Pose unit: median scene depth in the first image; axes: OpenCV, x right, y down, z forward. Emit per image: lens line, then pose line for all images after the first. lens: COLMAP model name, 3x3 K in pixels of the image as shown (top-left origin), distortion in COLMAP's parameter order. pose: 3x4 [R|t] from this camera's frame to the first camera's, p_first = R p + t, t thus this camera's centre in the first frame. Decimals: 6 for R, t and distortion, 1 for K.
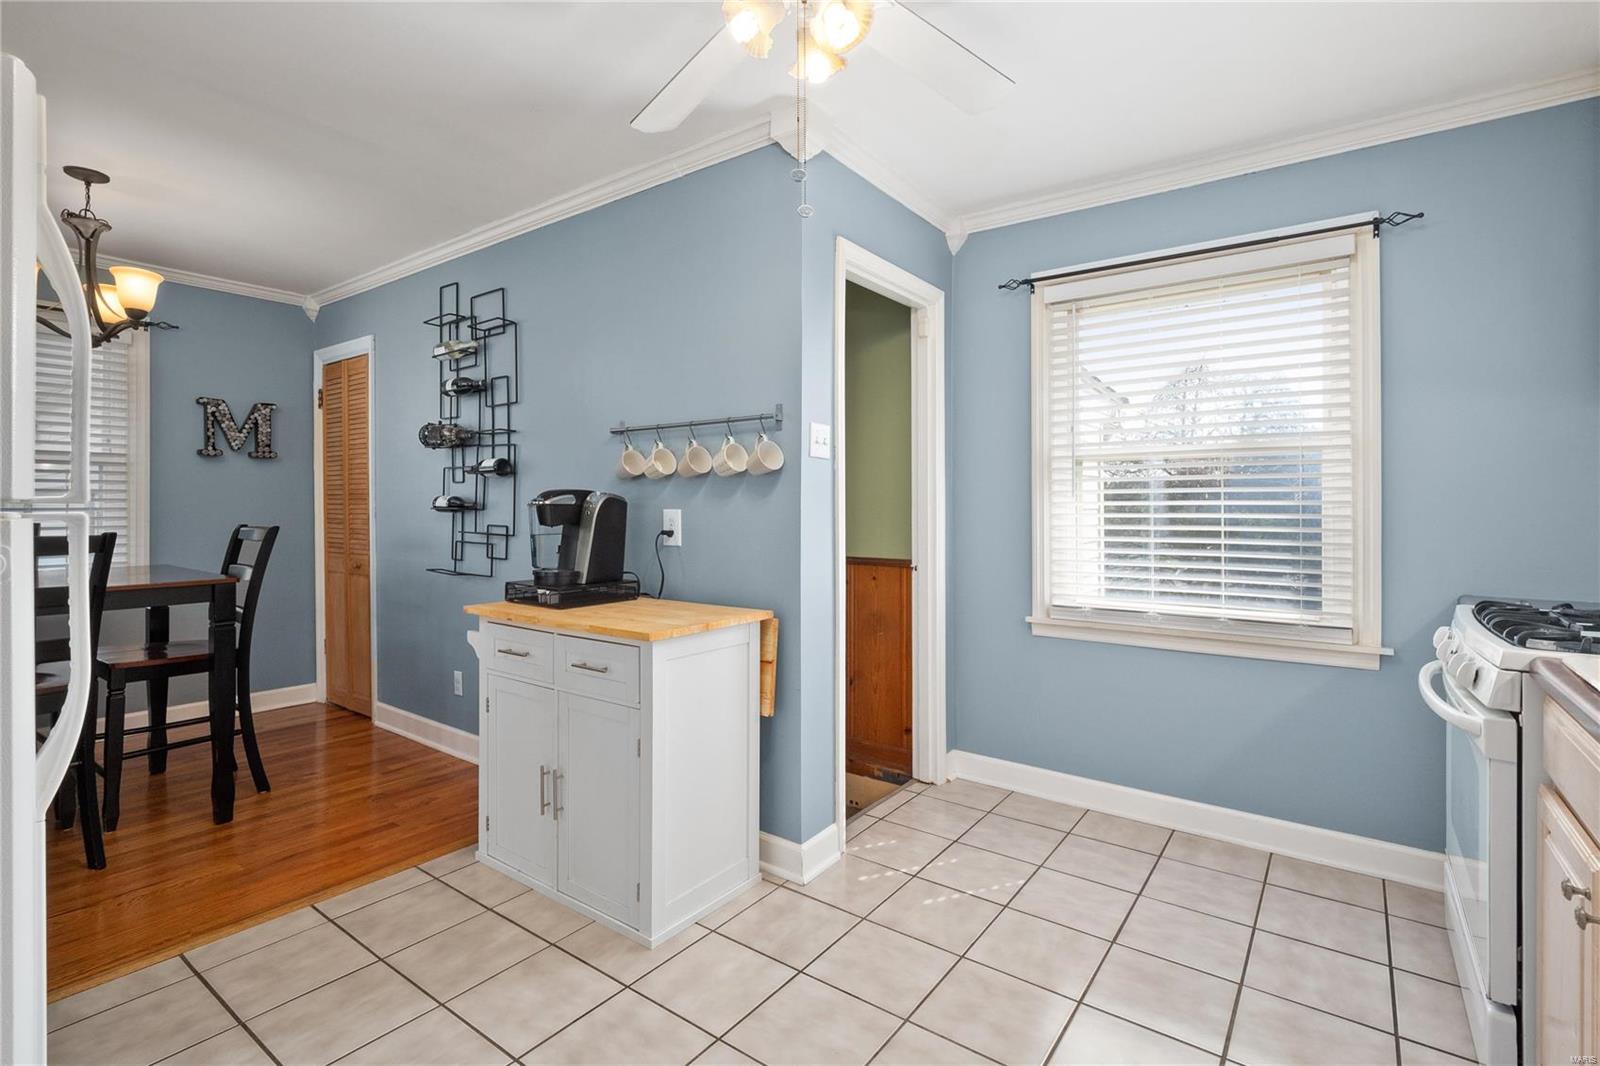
lens RADIAL K [[749.9, 0, 785.6], [0, 749.9, 502.7], [0, 0, 1]] dist [-0.004595, -0.002799]
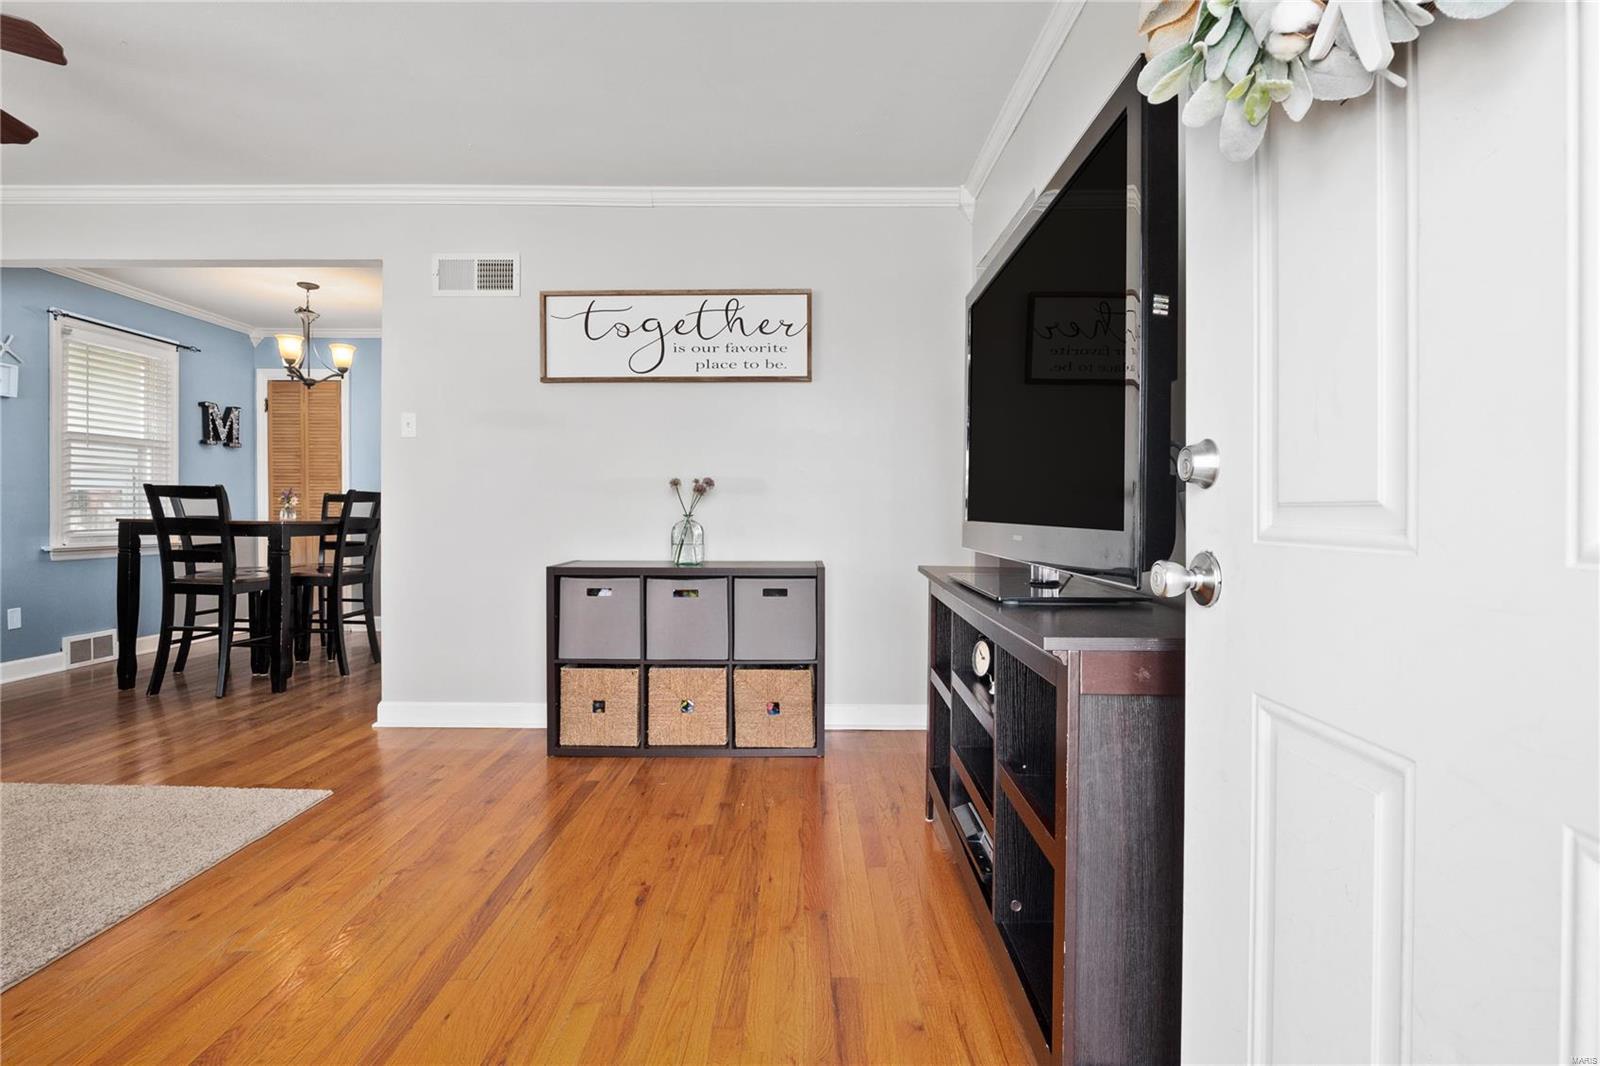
lens RADIAL K [[749.9, 0, 797.9], [0, 749.9, 518.5], [0, 0, 1]] dist [-0.004595, -0.002799]
pose [[0.805961, -0.000586, 0.591968, -0.868325], [-0.002684, 0.999986, 0.004644, 0.078021], [-0.591962, -0.005332, 0.805948, -0.897419]]
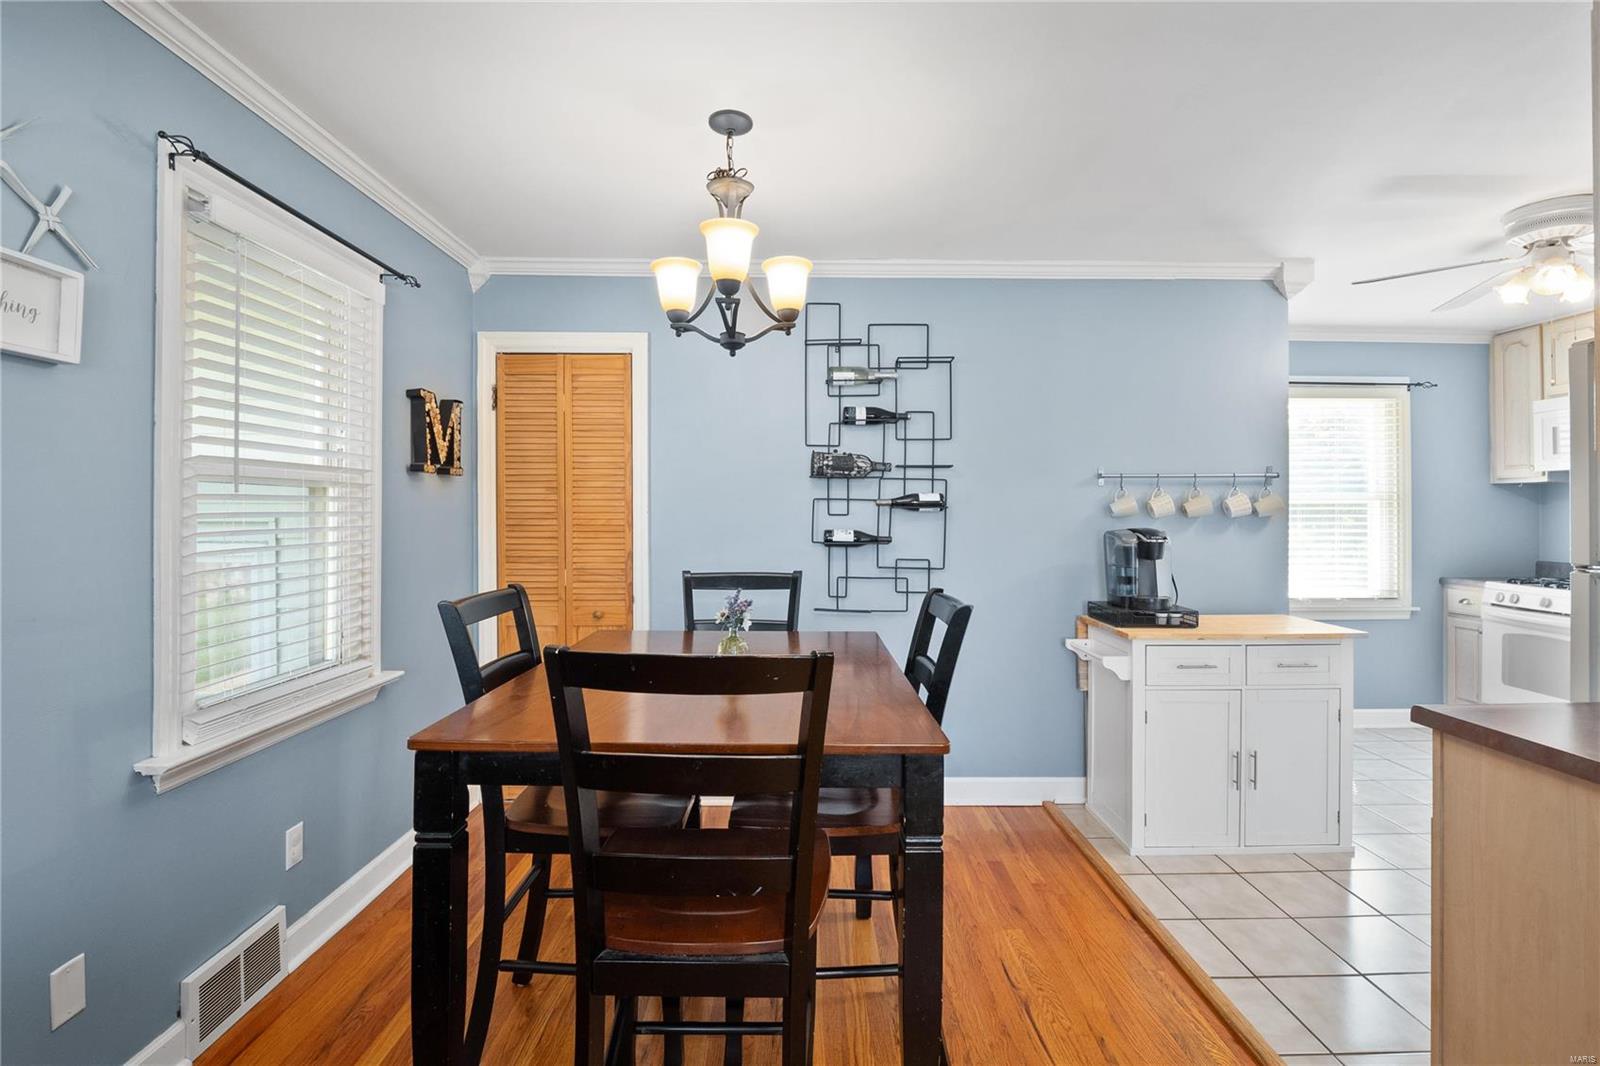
lens RADIAL K [[749.9, 0, 797.1], [0, 749.9, 509.6], [0, 0, 1]] dist [-0.004595, -0.002799]
pose [[0.796669, 0.004077, 0.604403, -1.117457], [-0.000445, 0.999981, -0.006159, -0.029687], [-0.604416, 0.004637, 0.796655, 0.297968]]
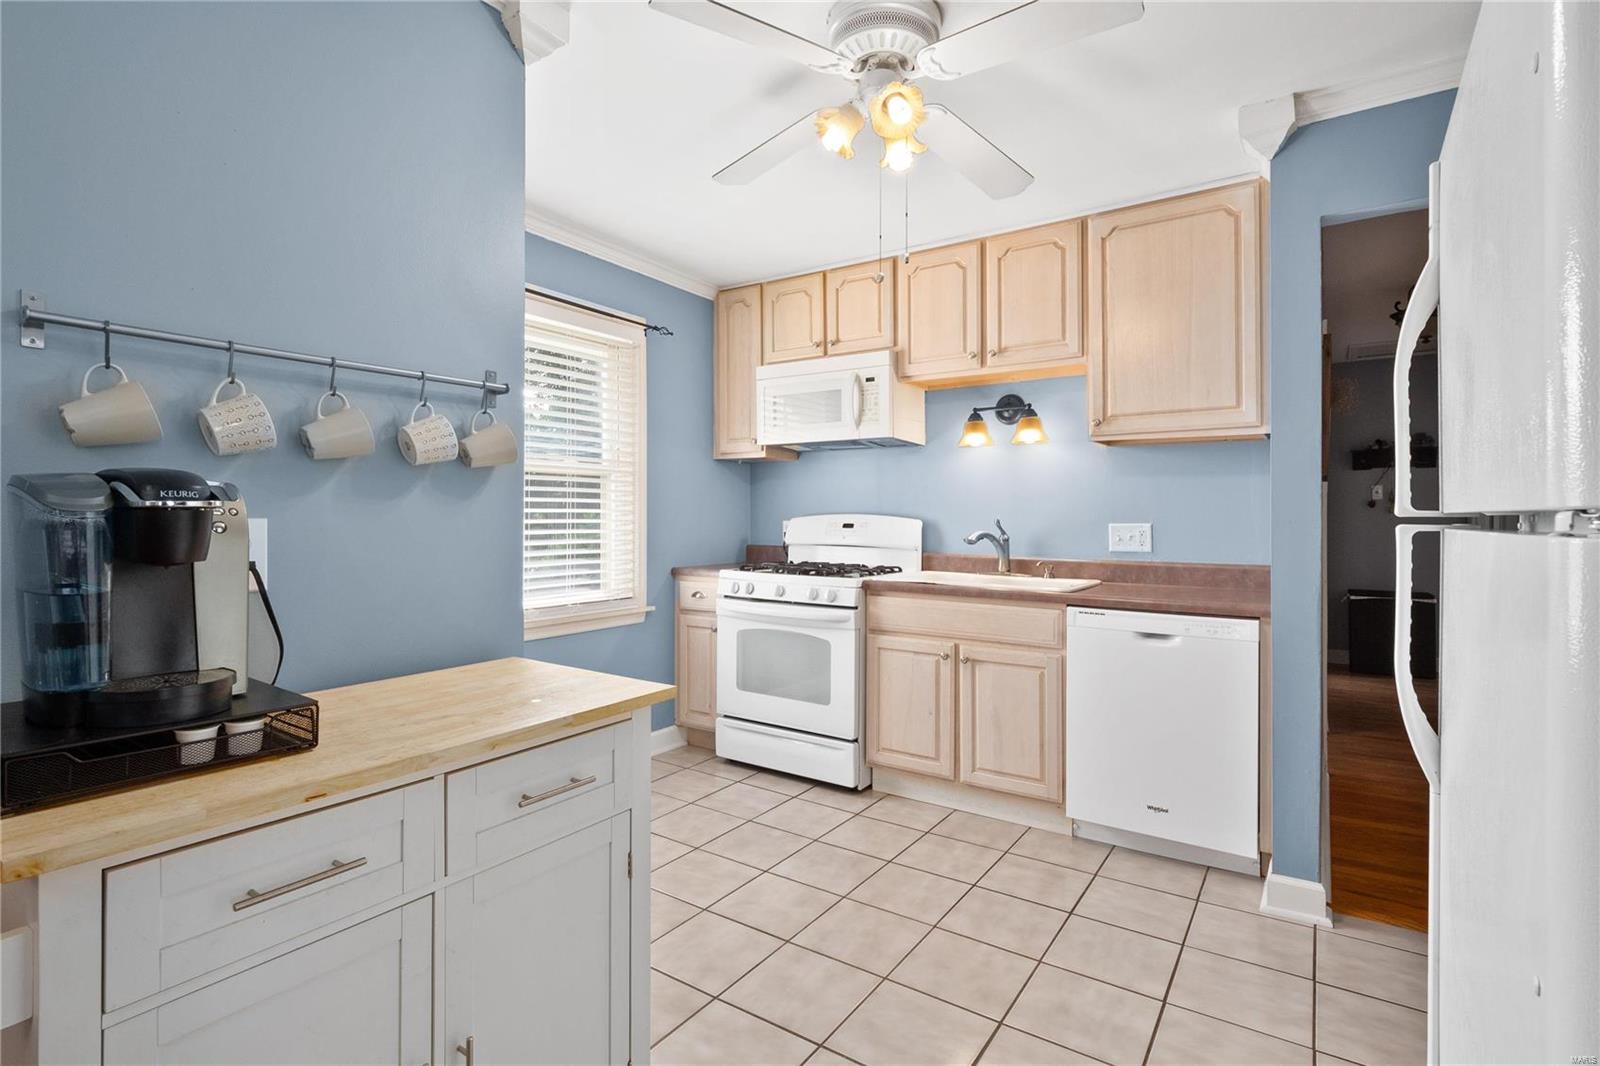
lens RADIAL K [[749.9, 0, 814.2], [0, 749.9, 524.5], [0, 0, 1]] dist [-0.004595, -0.002799]
pose [[-0.072224, -0.010166, 0.997337, -0.521327], [-0.005543, 0.999937, 0.009791, 0.006423], [-0.997373, -0.004821, -0.072276, 0.535900]]
